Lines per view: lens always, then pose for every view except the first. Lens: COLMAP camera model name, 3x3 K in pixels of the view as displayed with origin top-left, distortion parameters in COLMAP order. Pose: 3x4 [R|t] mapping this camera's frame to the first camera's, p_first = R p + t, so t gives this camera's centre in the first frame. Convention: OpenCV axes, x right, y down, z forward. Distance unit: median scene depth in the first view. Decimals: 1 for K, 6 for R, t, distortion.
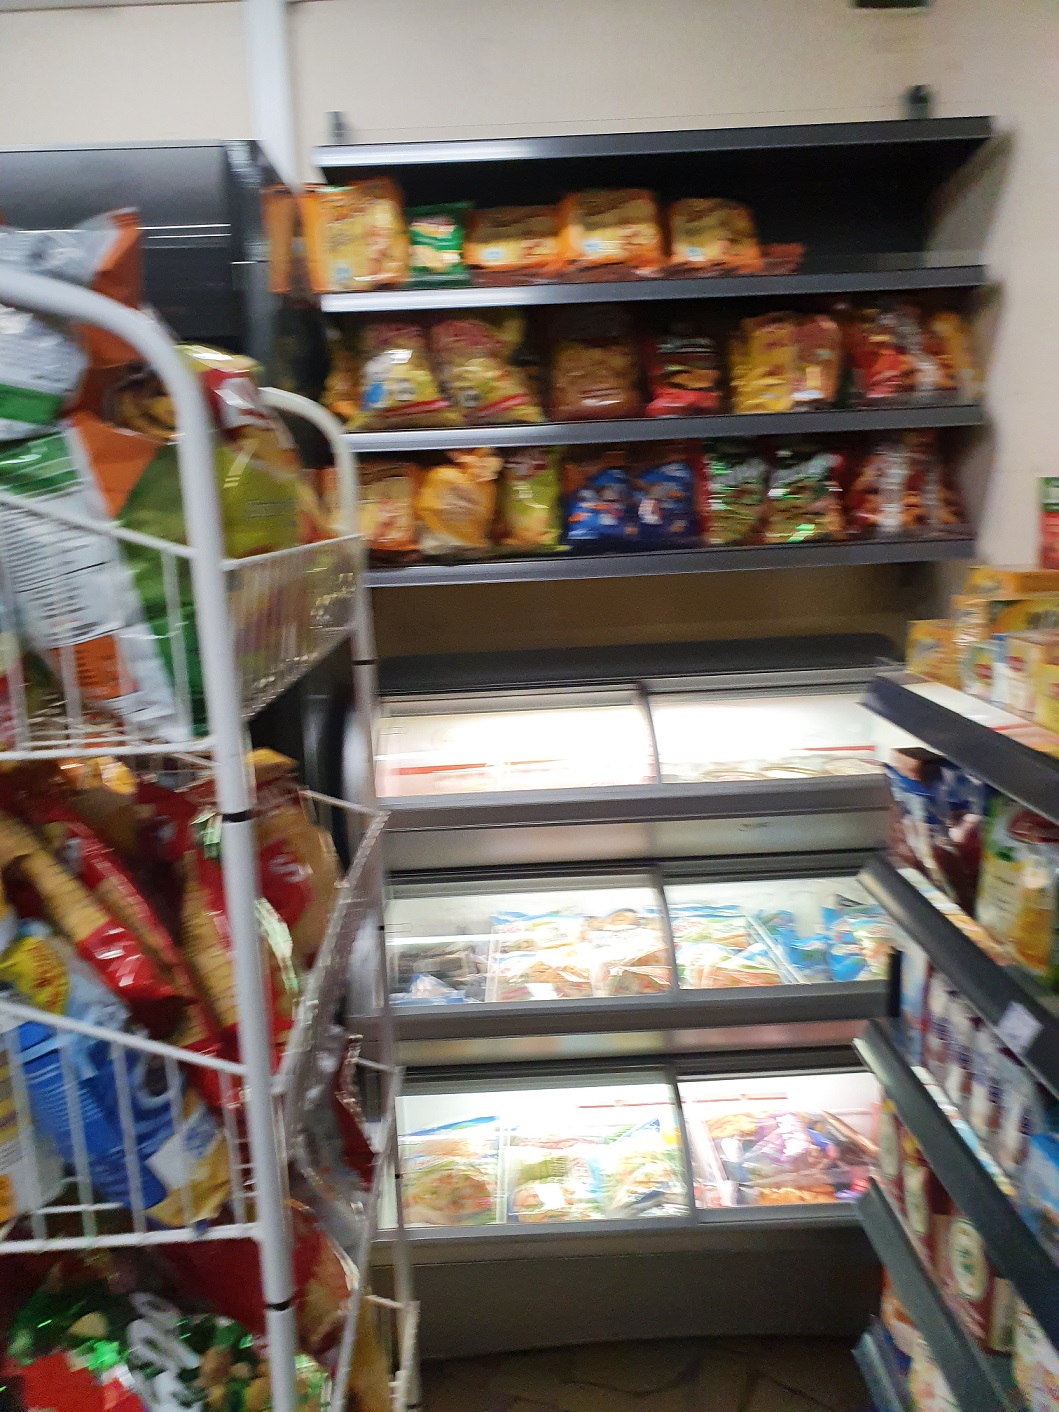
lens RADIAL K [[1104.6, 0, 528.6], [0, 1104.6, 744.1], [0, 0, 1]] dist [0.045562, -0.035017]
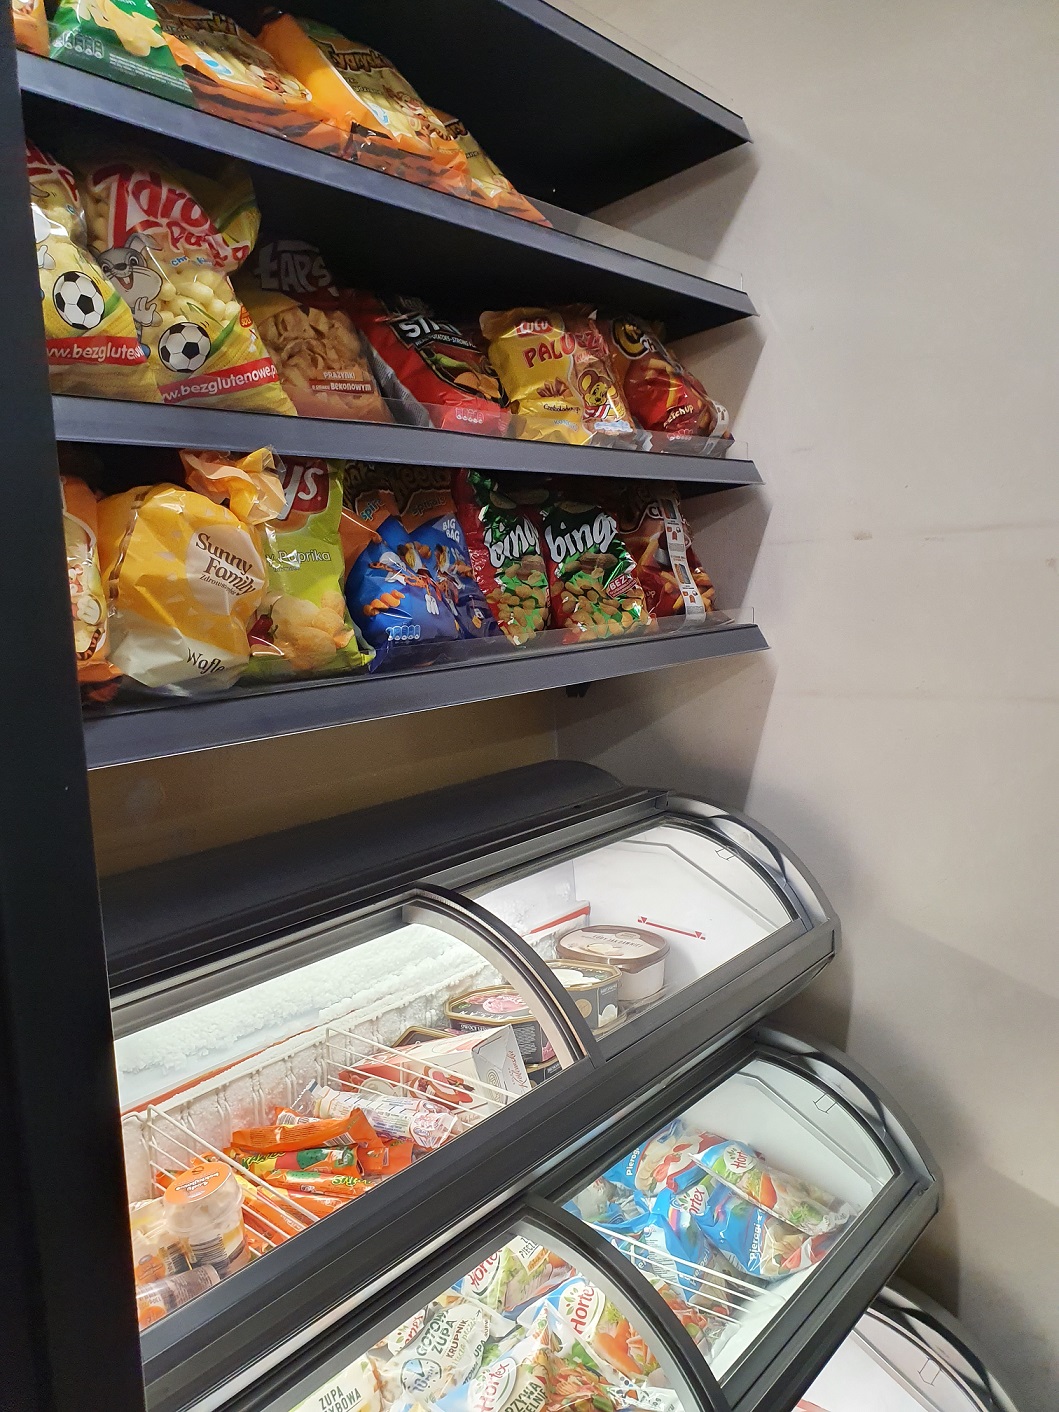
lens RADIAL K [[1103.0, 0, 483.6], [0, 1103.0, 724.5], [0, 0, 1]] dist [0.063738, -0.133840]
pose [[0.675580, -0.087217, 0.732110, -0.325433], [0.188351, 0.980446, -0.057007, -0.110464], [-0.712823, 0.176406, 0.678797, 0.631738]]
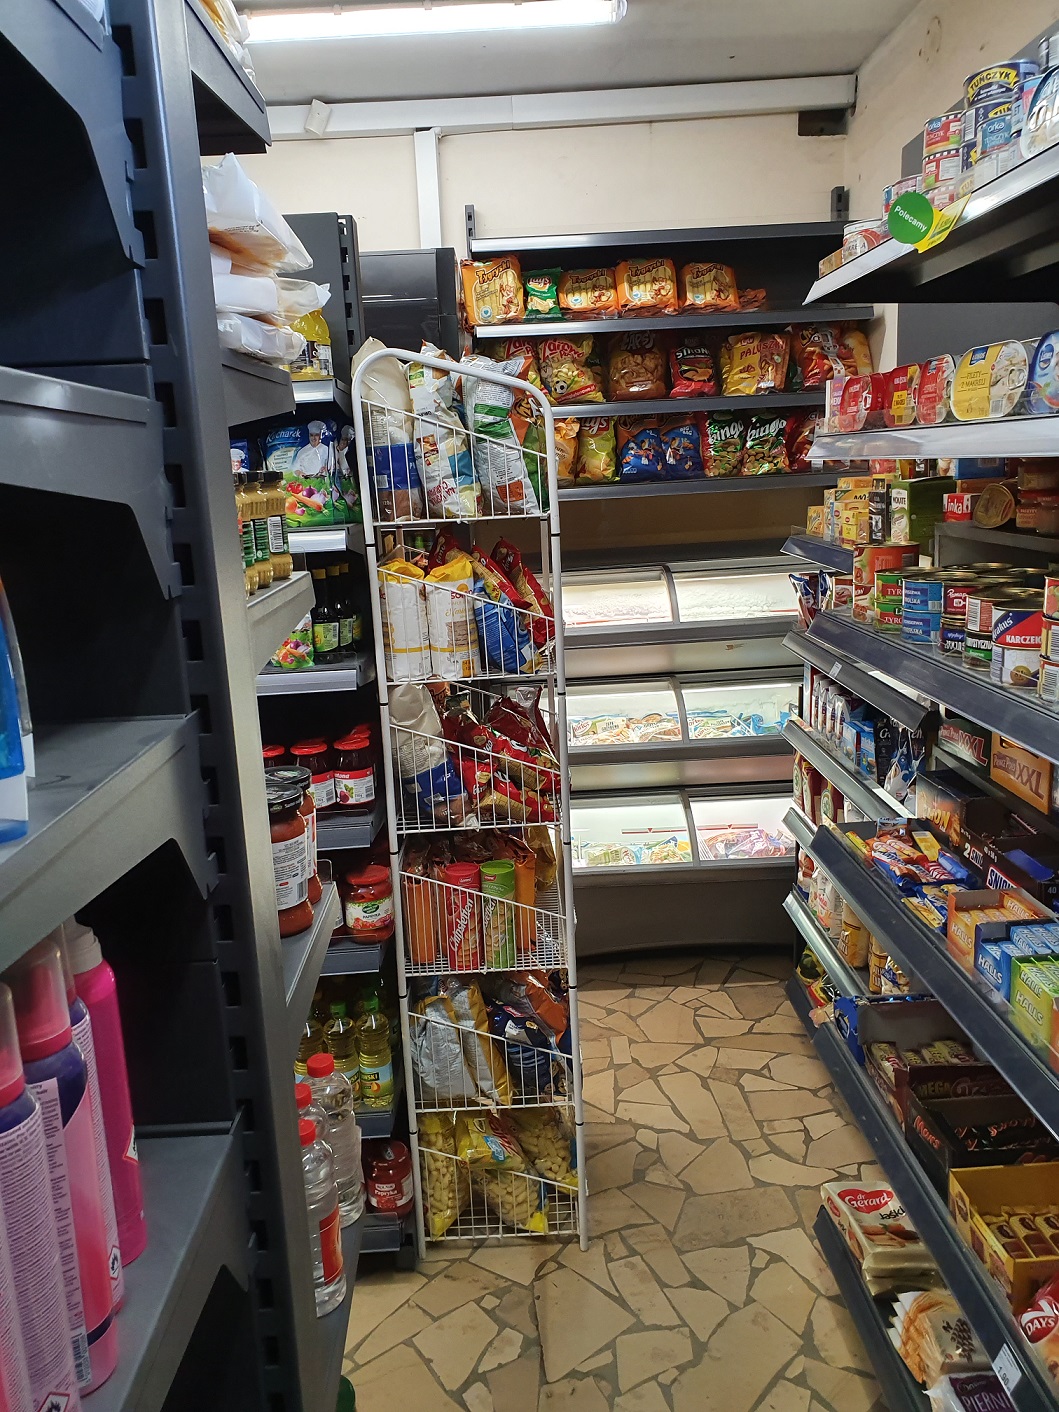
lens RADIAL K [[1099.6, 0, 522.8], [0, 1099.6, 712.8], [0, 0, 1]] dist [0.107124, -0.275714]
pose [[0.999906, -0.003862, -0.013175, -0.090980], [0.003925, 0.999981, 0.004770, 0.164746], [0.013156, -0.004821, 0.999902, -0.654677]]
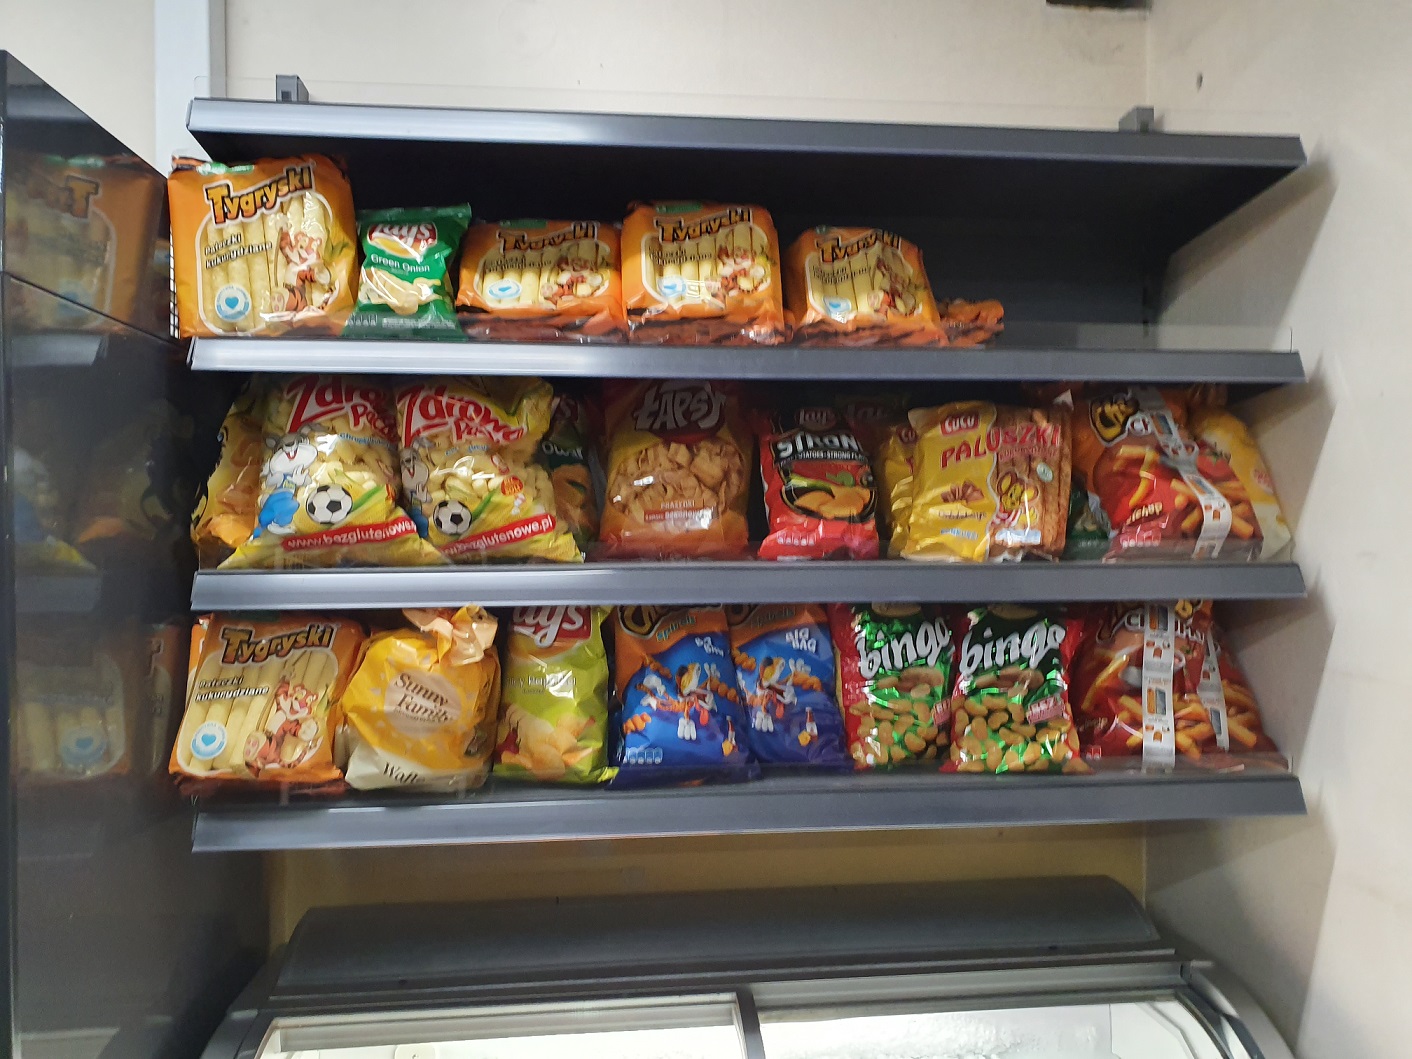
lens RADIAL K [[1091.7, 0, 721.8], [0, 1091.7, 567.5], [0, 0, 1]] dist [0.140643, -0.297872]
pose [[0.996476, 0.033600, 0.076859, 0.043582], [-0.018721, 0.982243, -0.186678, -0.183522], [-0.081767, 0.184581, 0.979410, 0.431749]]
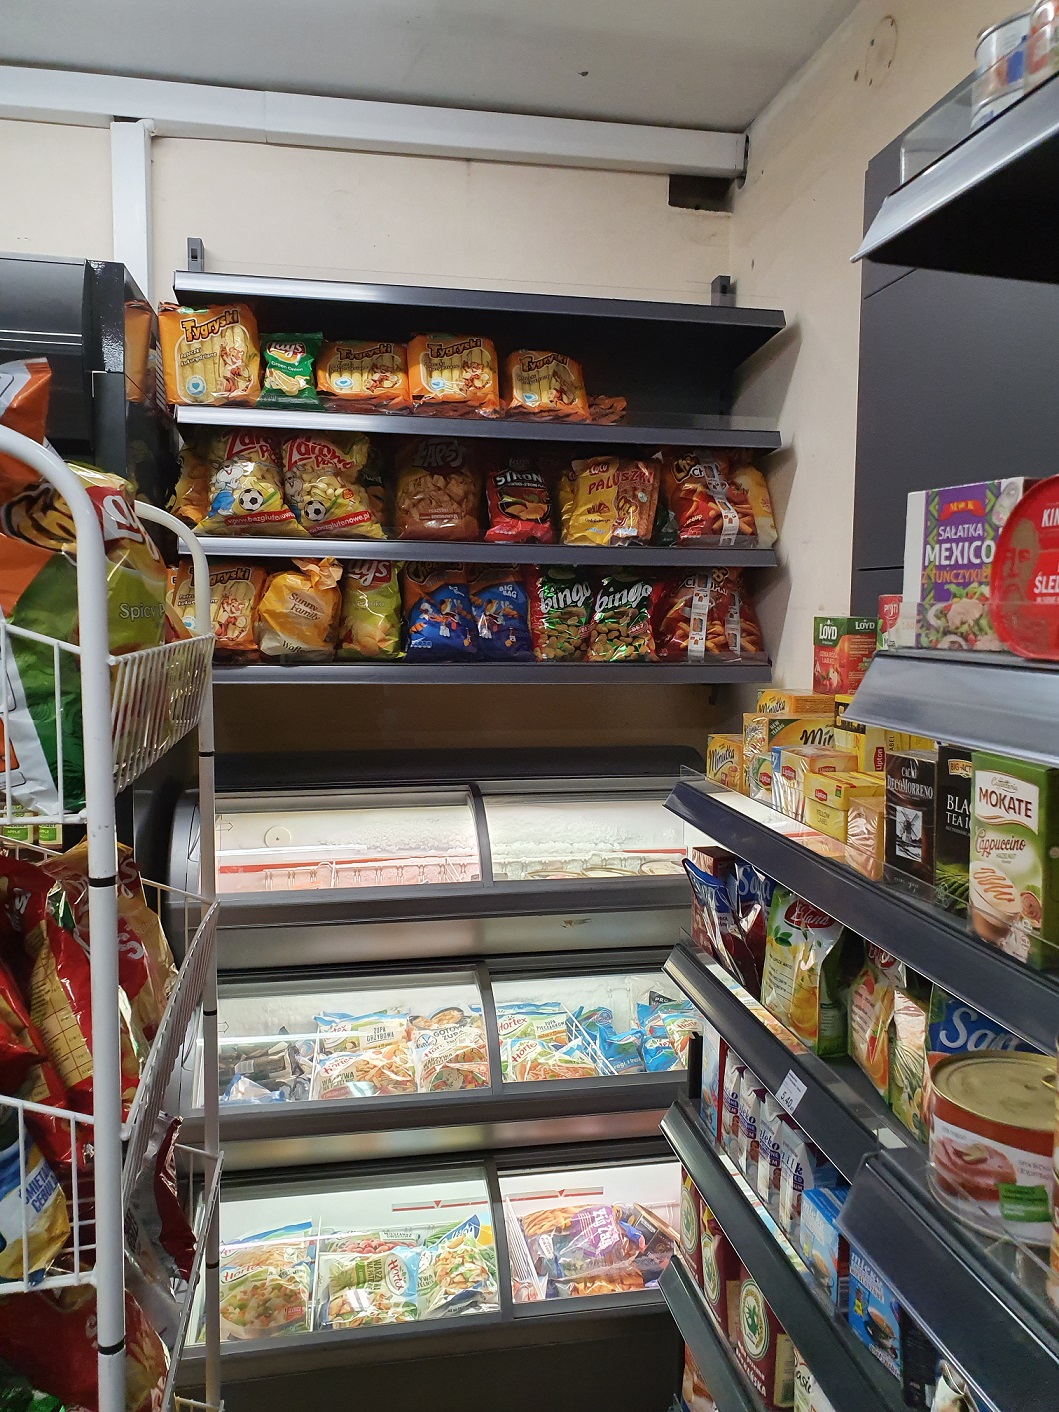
lens RADIAL K [[1091.7, 0, 540.7], [0, 1091.7, 734.0], [0, 0, 1]] dist [0.140643, -0.297872]
pose [[0.986450, 0.035699, 0.160134, -0.002849], [-0.018741, 0.994170, -0.106181, 0.006470], [-0.162991, 0.101741, 0.981368, -0.044995]]
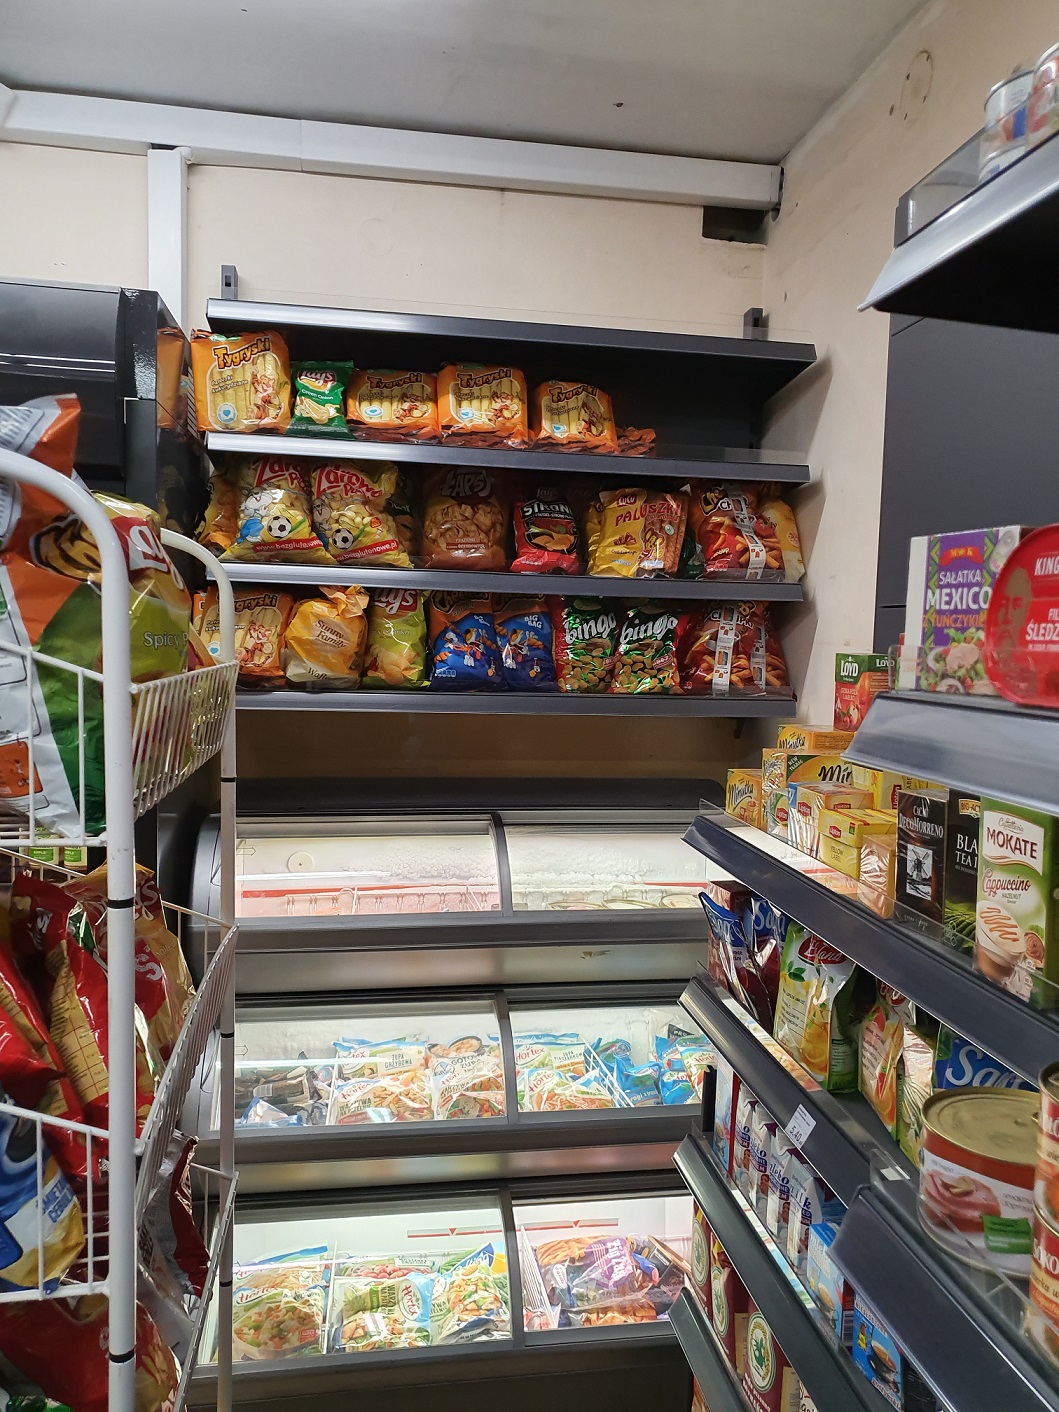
lens RADIAL K [[1097.4, 0, 548.1], [0, 1097.4, 764.8], [0, 0, 1]] dist [0.152217, -0.342467]
pose [[0.988377, 0.053269, 0.142383, 0.000568], [-0.038465, 0.993752, -0.104775, 0.006220], [-0.147074, 0.098081, 0.984251, -0.053193]]
